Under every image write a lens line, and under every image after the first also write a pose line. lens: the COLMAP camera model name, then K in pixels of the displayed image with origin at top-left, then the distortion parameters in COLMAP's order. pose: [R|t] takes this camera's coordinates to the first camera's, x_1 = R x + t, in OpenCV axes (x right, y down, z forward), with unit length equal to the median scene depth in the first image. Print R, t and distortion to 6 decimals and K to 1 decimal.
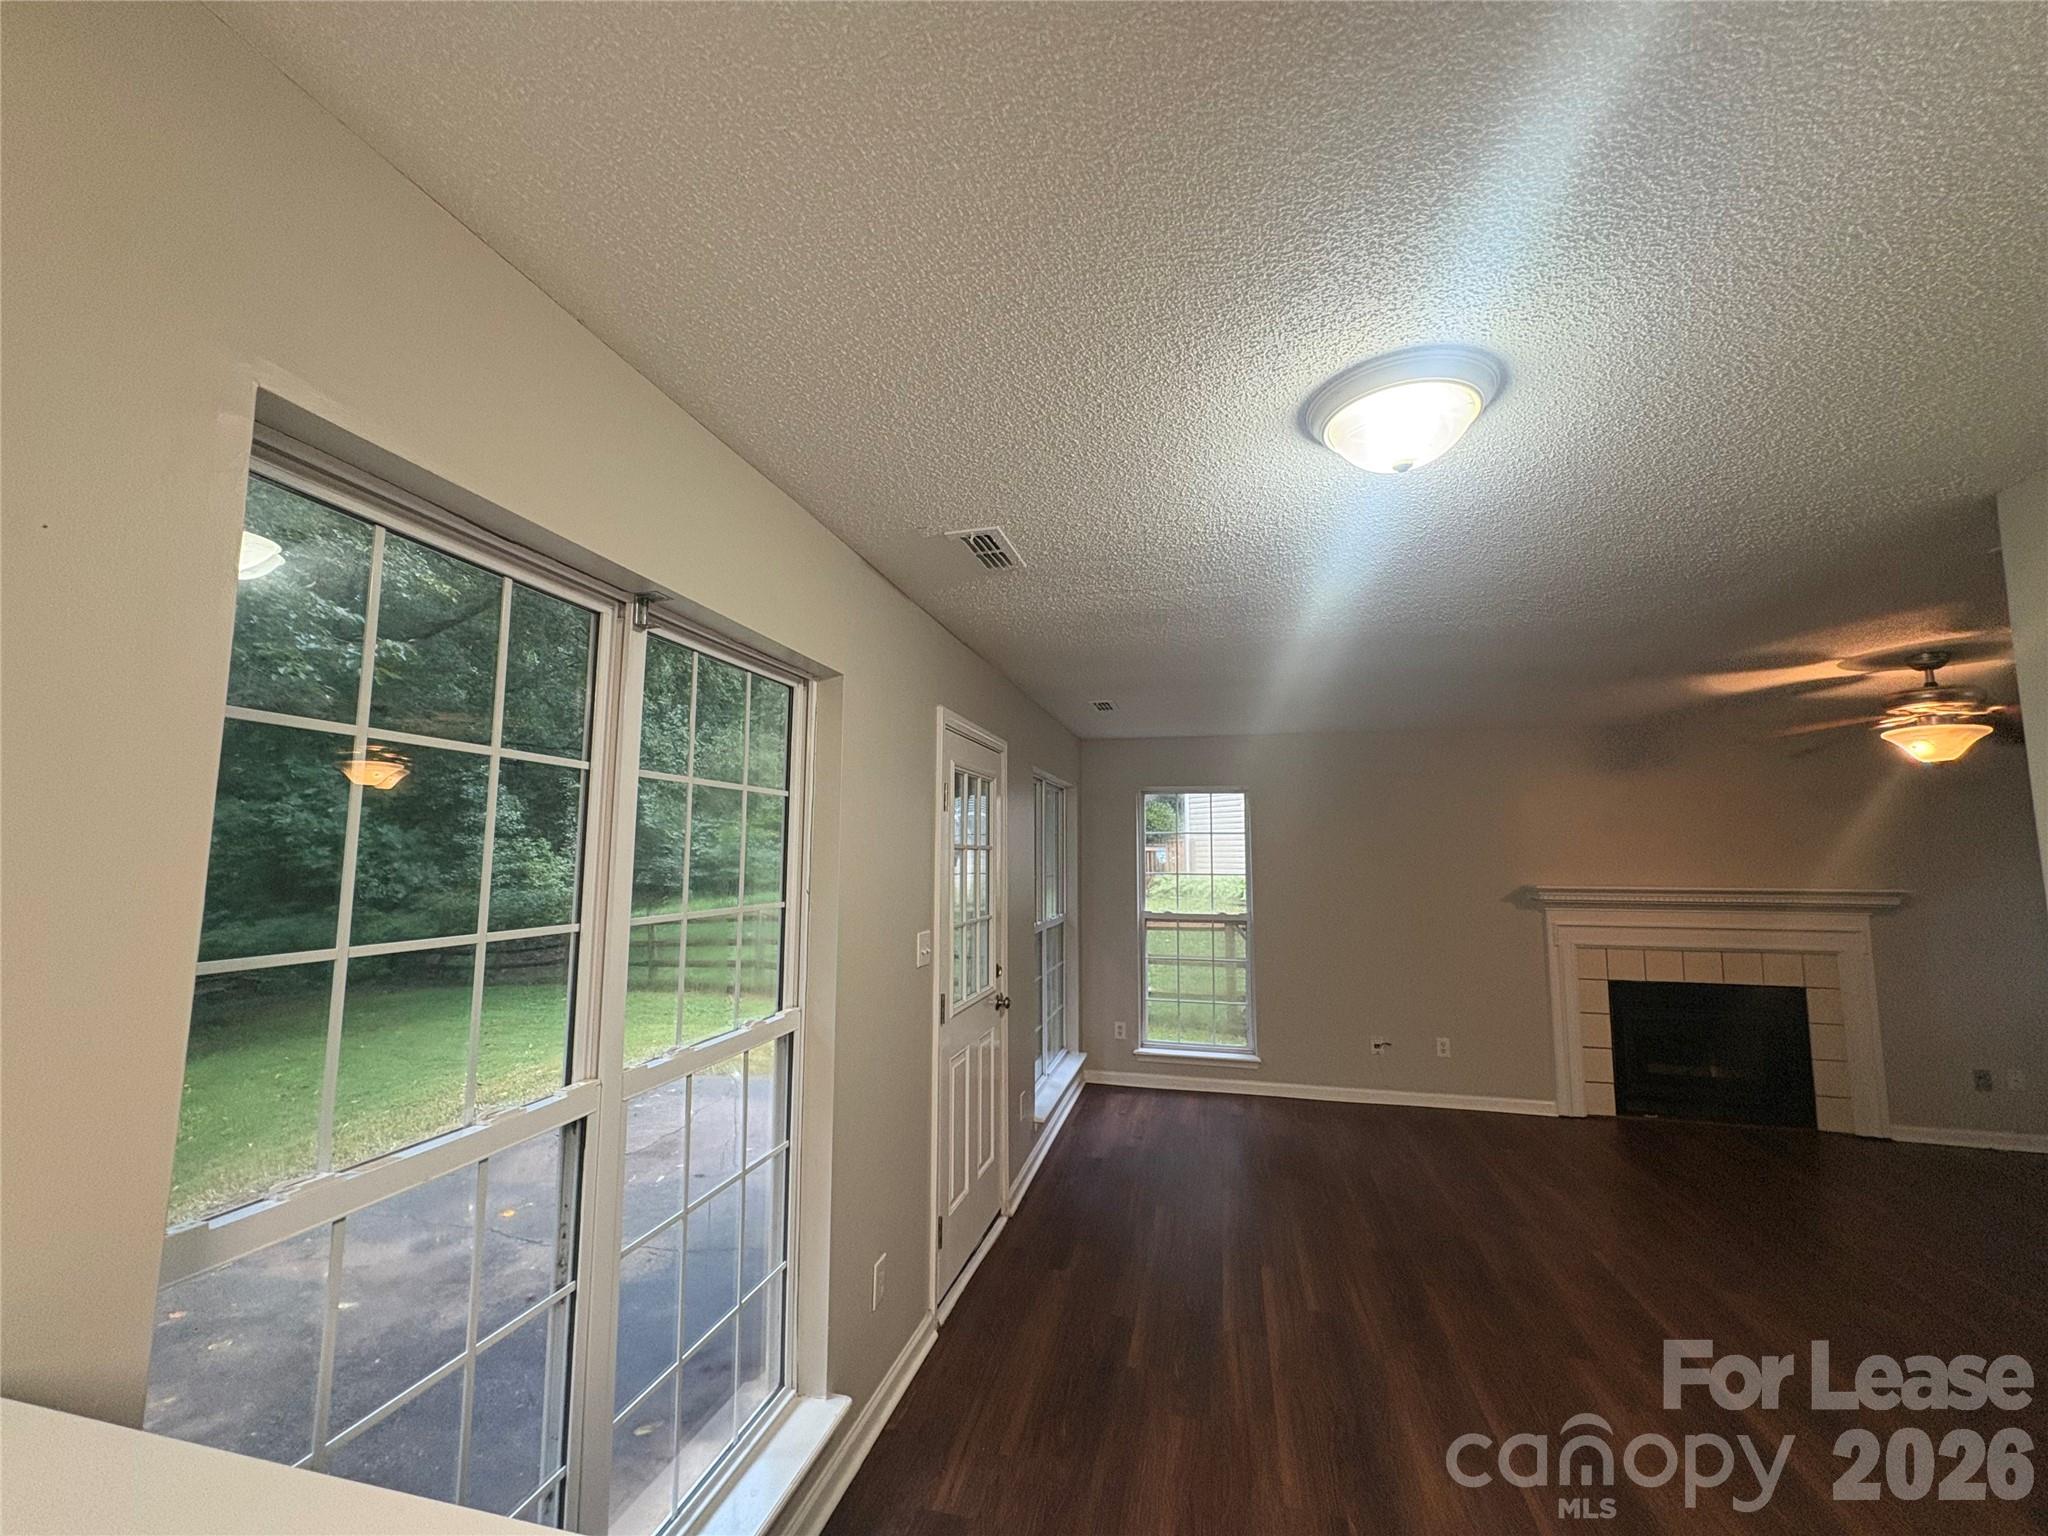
lens RADIAL K [[814.3, 0, 1022.4], [0, 814.3, 770.0], [0, 0, 1]] dist [0.002790, 0.000309]
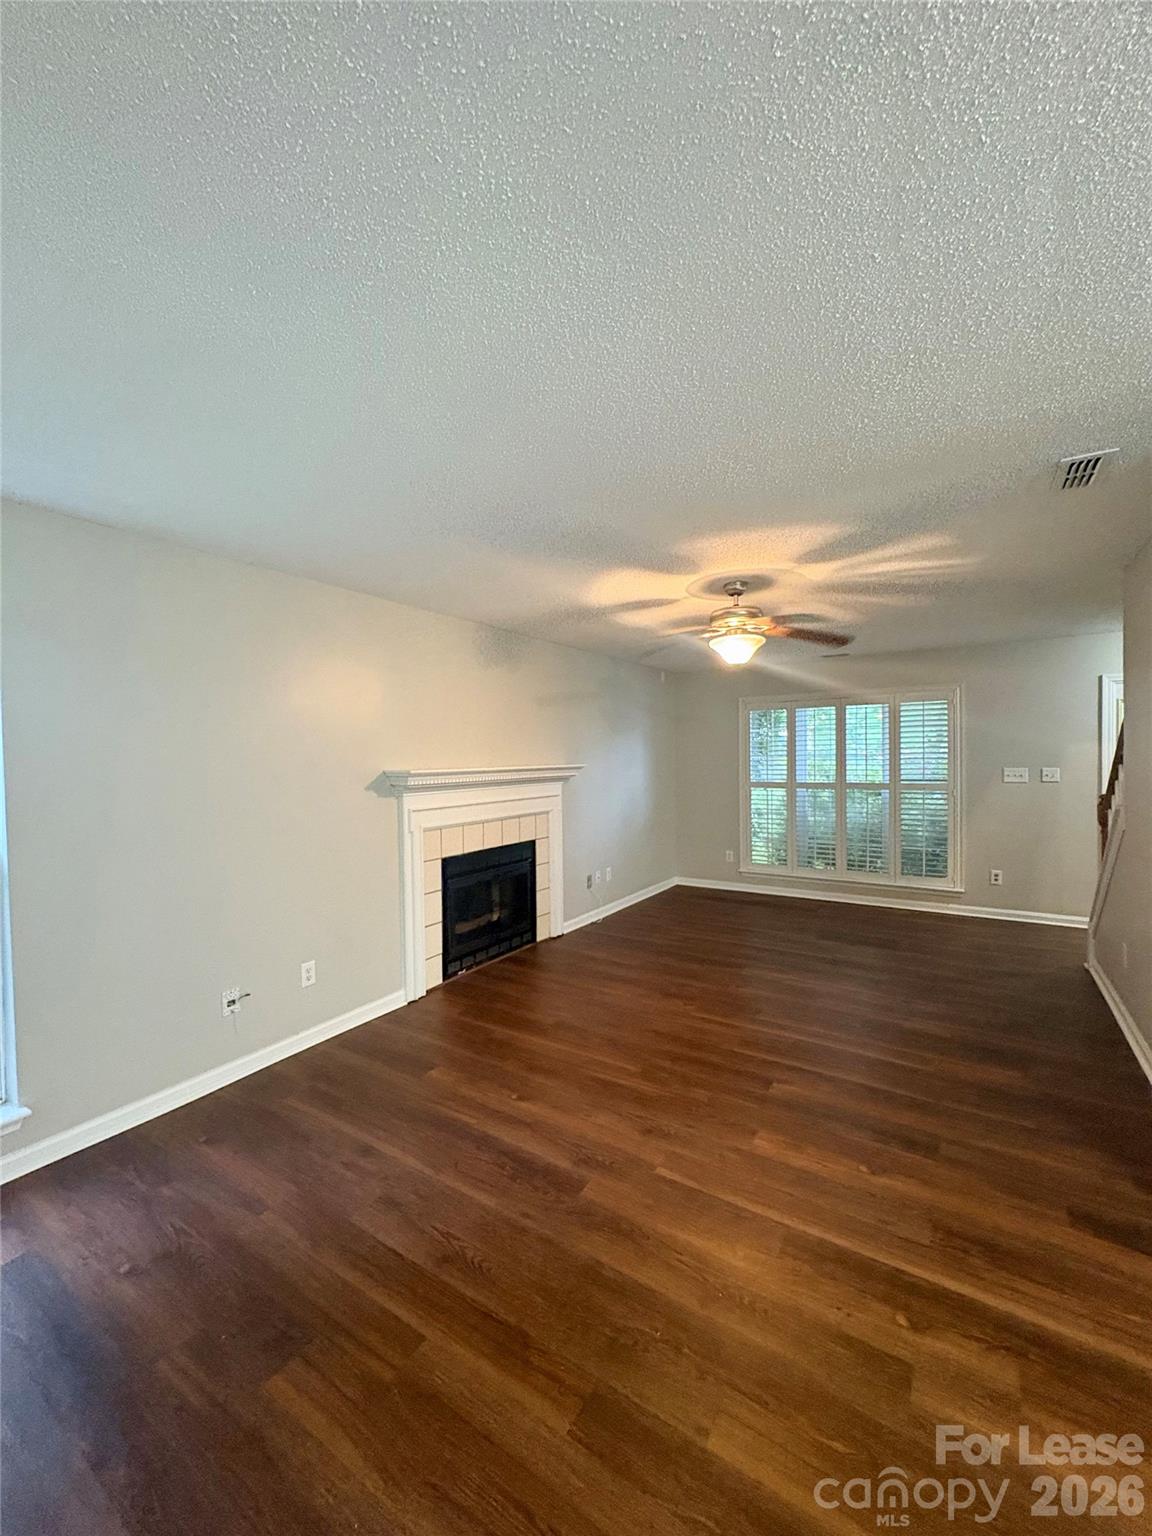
lens RADIAL K [[610.7, 0, 576.9], [0, 610.7, 771.2], [0, 0, 1]] dist [0.002790, 0.000309]
pose [[0.333036, -0.030323, 0.942426, 0.043141], [-0.081800, 0.994785, 0.060914, 0.086431], [-0.939359, -0.097377, 0.328819, 0.600557]]
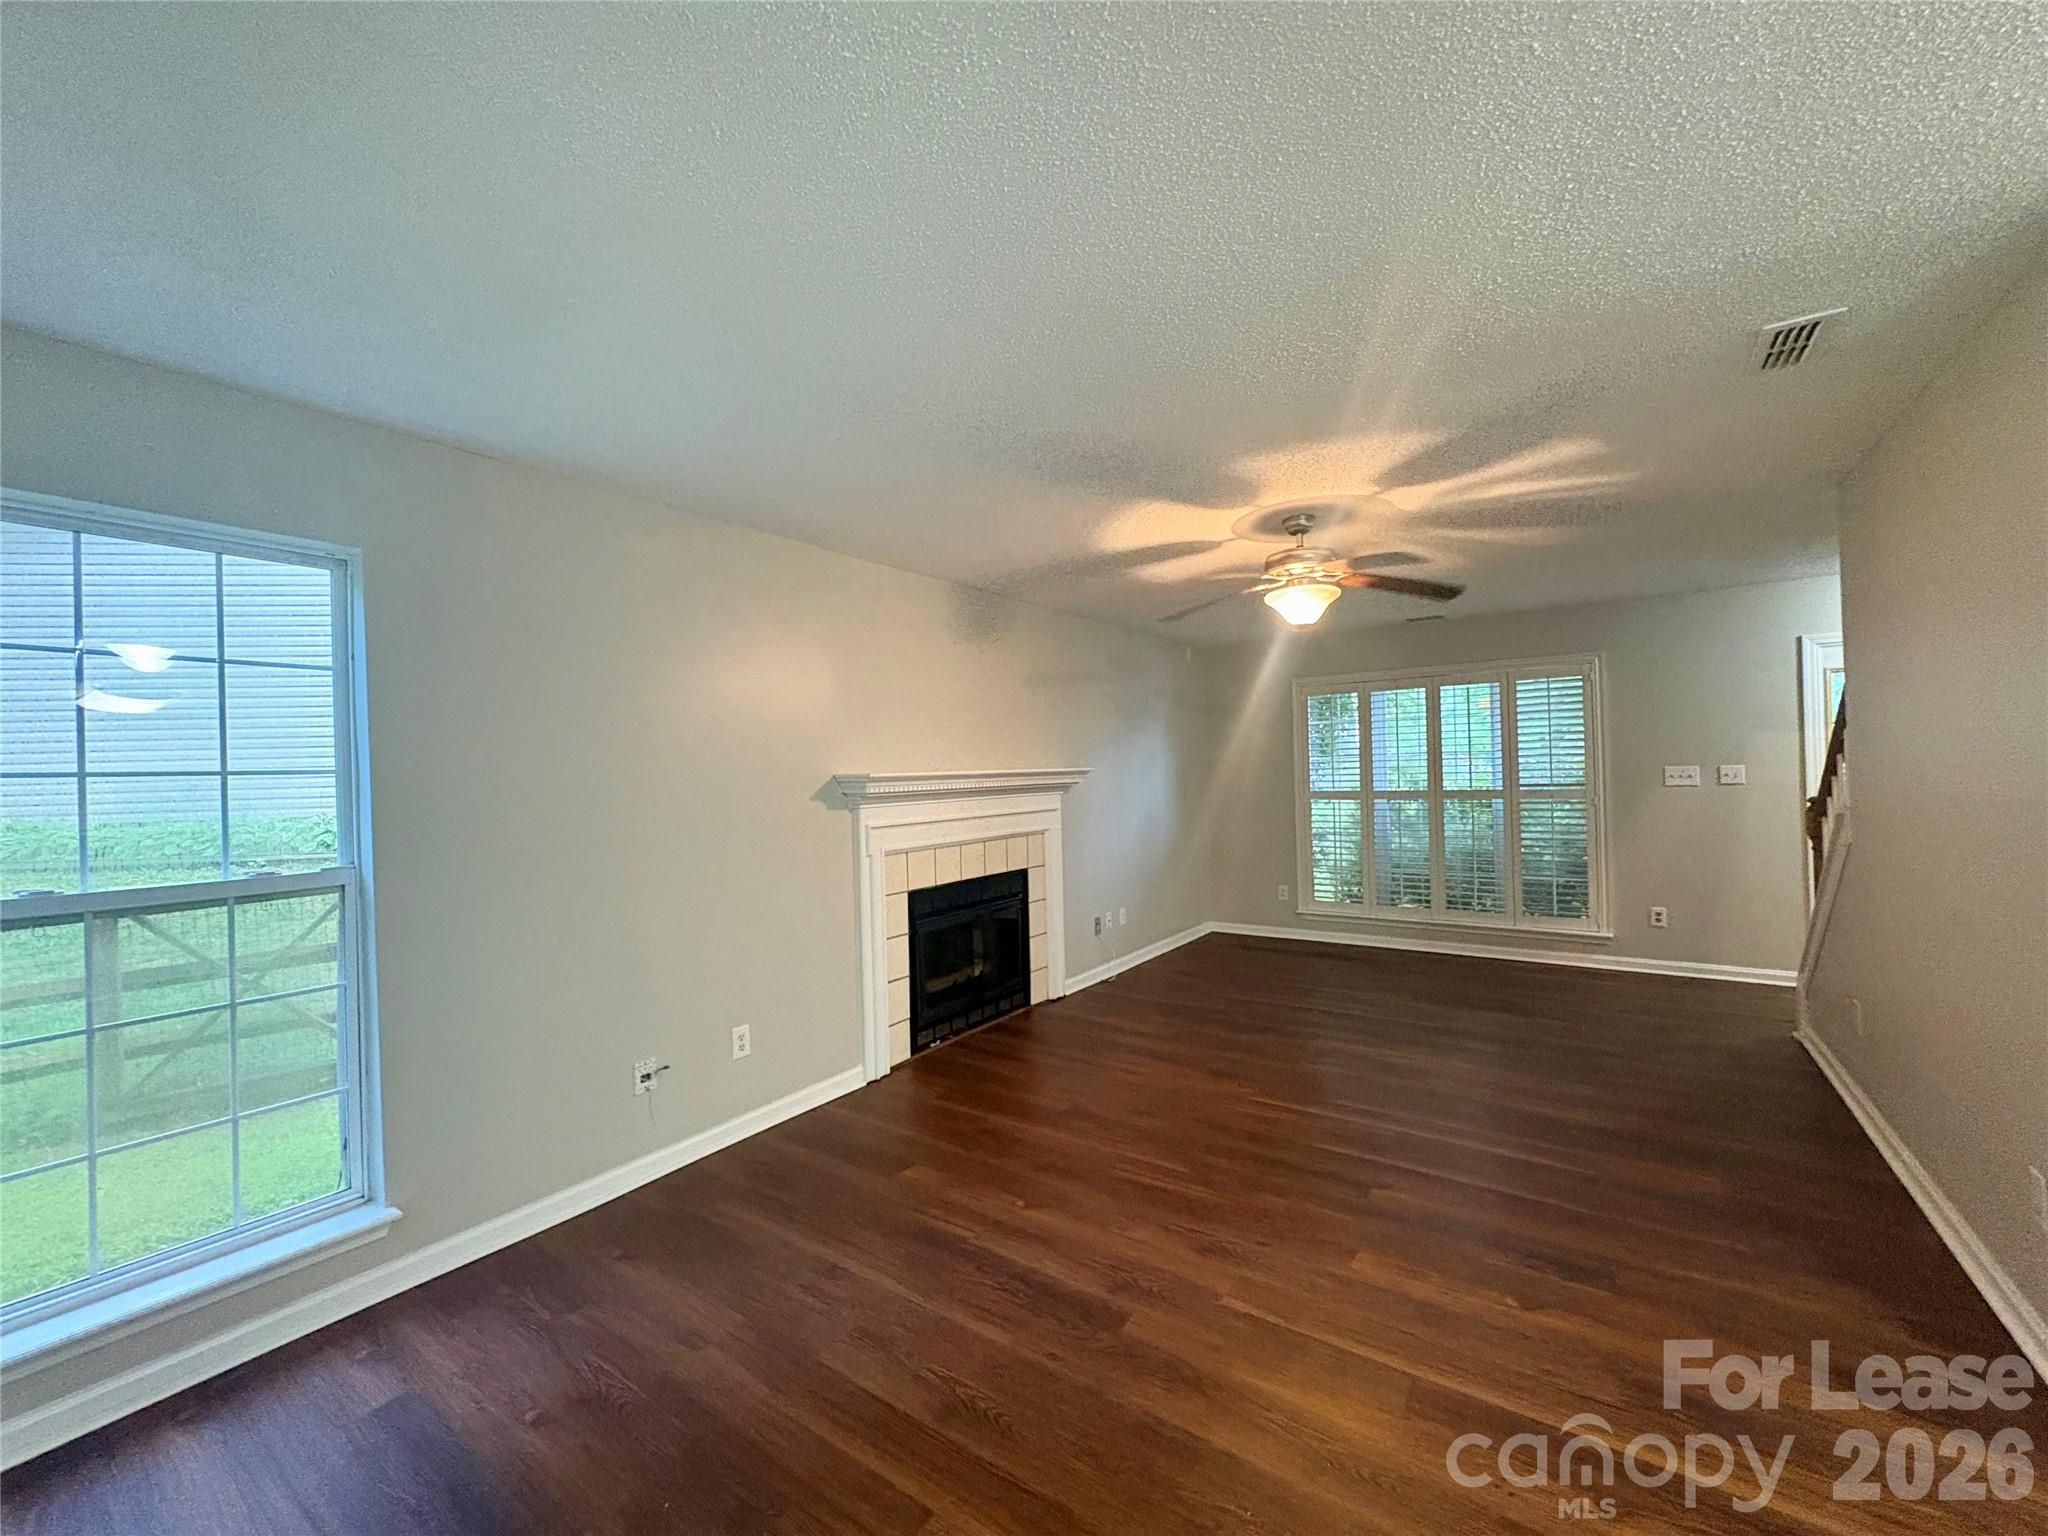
lens RADIAL K [[814.3, 0, 1027.5], [0, 814.3, 772.5], [0, 0, 1]] dist [0.002790, 0.000309]
pose [[0.370986, -0.015800, 0.928504, 0.032667], [-0.066783, 0.996812, 0.043646, 0.102749], [-0.926234, -0.078200, 0.368749, 0.621675]]
